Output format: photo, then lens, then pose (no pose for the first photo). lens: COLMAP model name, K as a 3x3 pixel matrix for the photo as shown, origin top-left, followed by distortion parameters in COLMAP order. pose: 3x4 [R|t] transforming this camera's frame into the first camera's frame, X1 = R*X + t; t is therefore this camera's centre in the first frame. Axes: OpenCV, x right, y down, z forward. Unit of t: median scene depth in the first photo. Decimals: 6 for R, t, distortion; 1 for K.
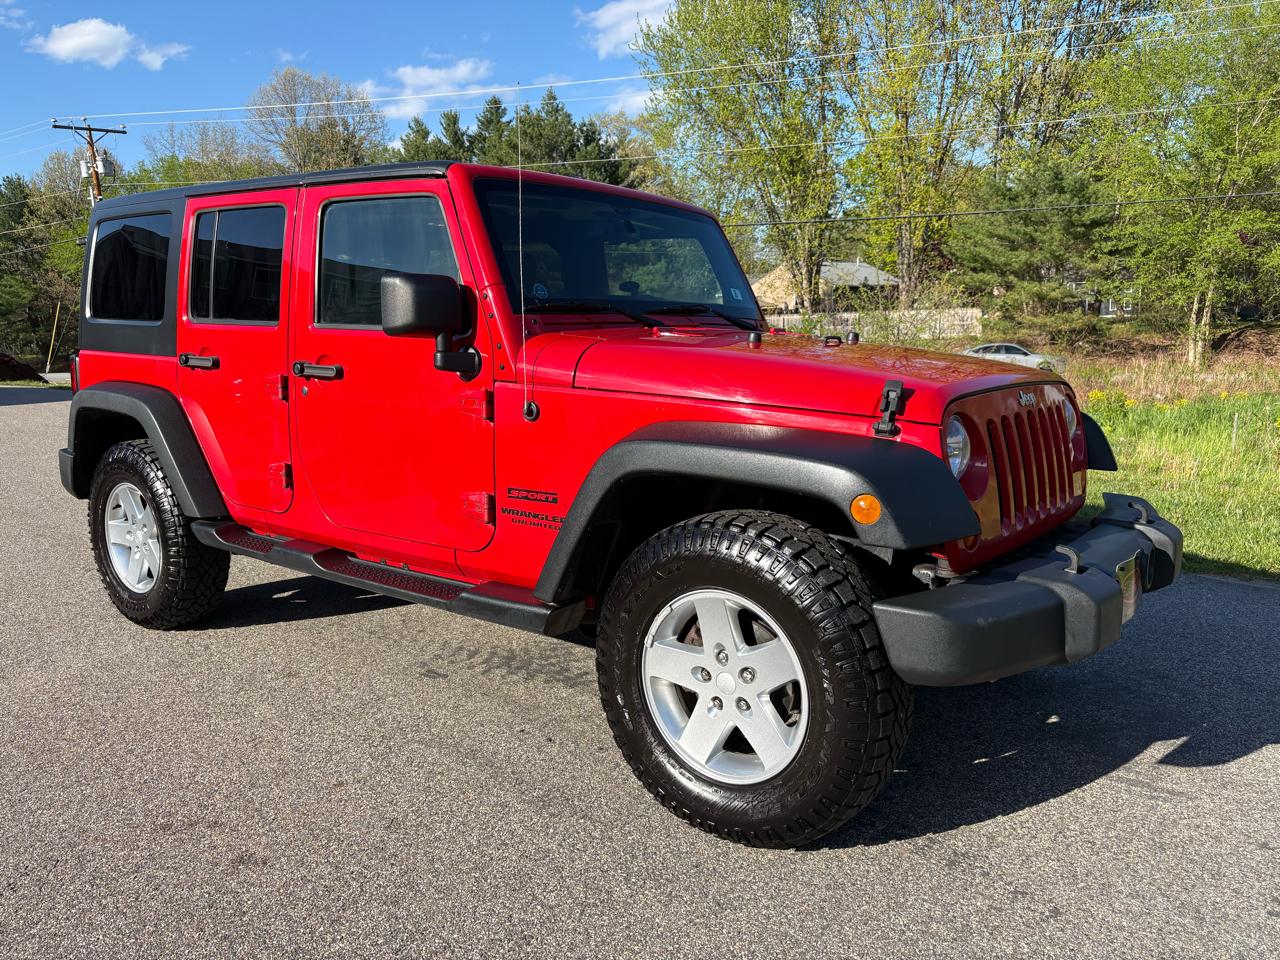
lens RADIAL K [[976.5, 0, 644.8], [0, 976.5, 483.3], [0, 0, 1]] dist [0.048342, -0.049886]
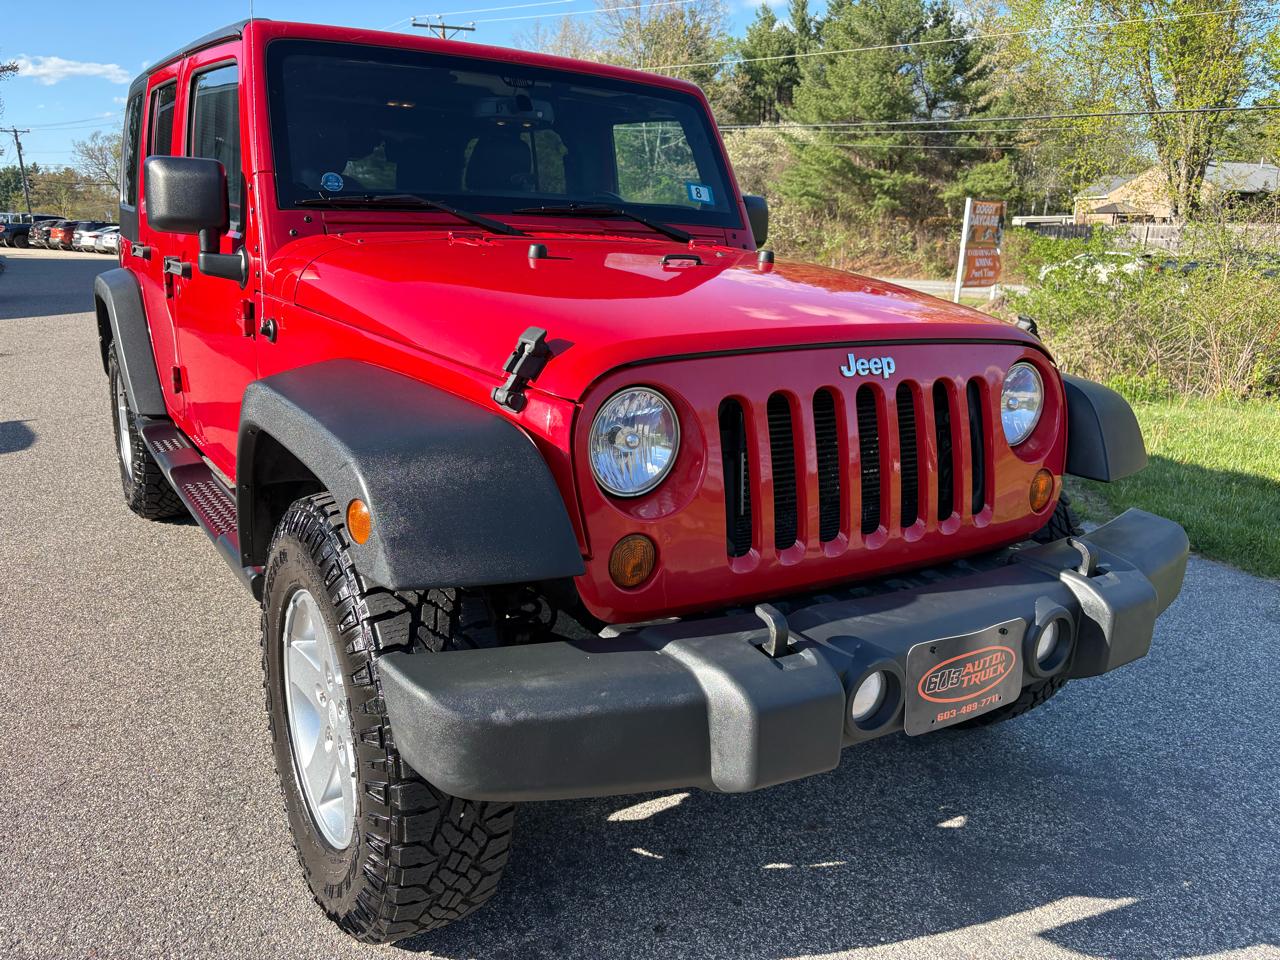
lens RADIAL K [[973.4, 0, 640.0], [0, 973.4, 480.0], [0, 0, 1]] dist [0.065310, -0.081087]
pose [[0.939822, 0.117607, -0.320785, 0.032842], [-0.086886, 0.990291, 0.108508, -0.004797], [0.330432, -0.074107, 0.940916, 0.023363]]
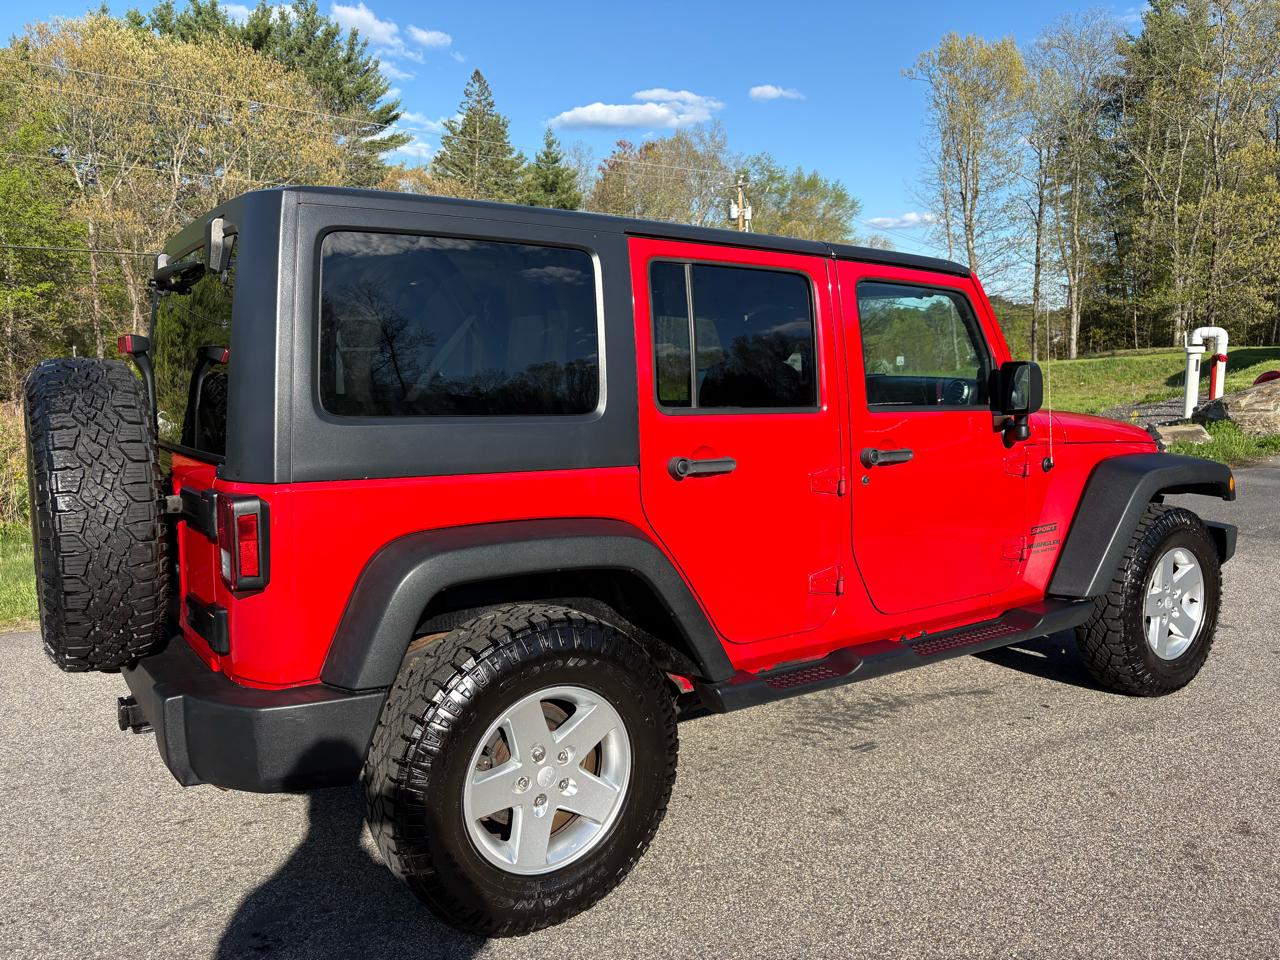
lens RADIAL K [[976.5, 0, 644.8], [0, 976.5, 483.3], [0, 0, 1]] dist [0.048342, -0.049886]
pose [[0.301968, -0.114285, 0.946443, -0.111744], [0.158633, 0.984971, 0.068325, -0.016375], [-0.940027, 0.129505, 0.315560, 0.079463]]
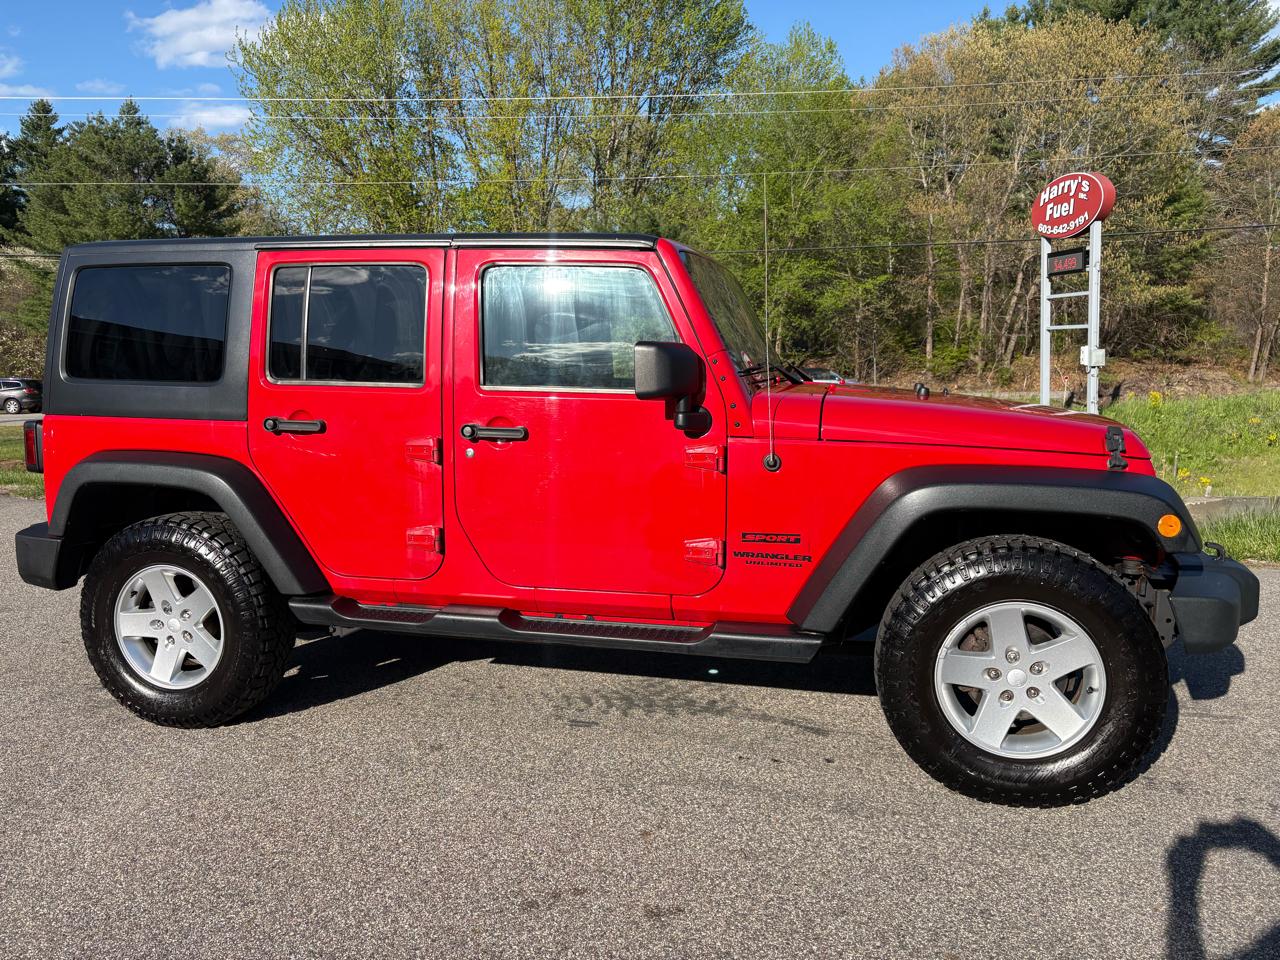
lens RADIAL K [[982.3, 0, 634.0], [0, 982.3, 466.0], [0, 0, 1]] dist [0.046773, -0.041924]
pose [[0.920276, -0.051333, 0.387888, -0.050670], [0.069751, 0.997000, -0.033545, -0.003140], [-0.385003, 0.057926, 0.921096, 0.001946]]
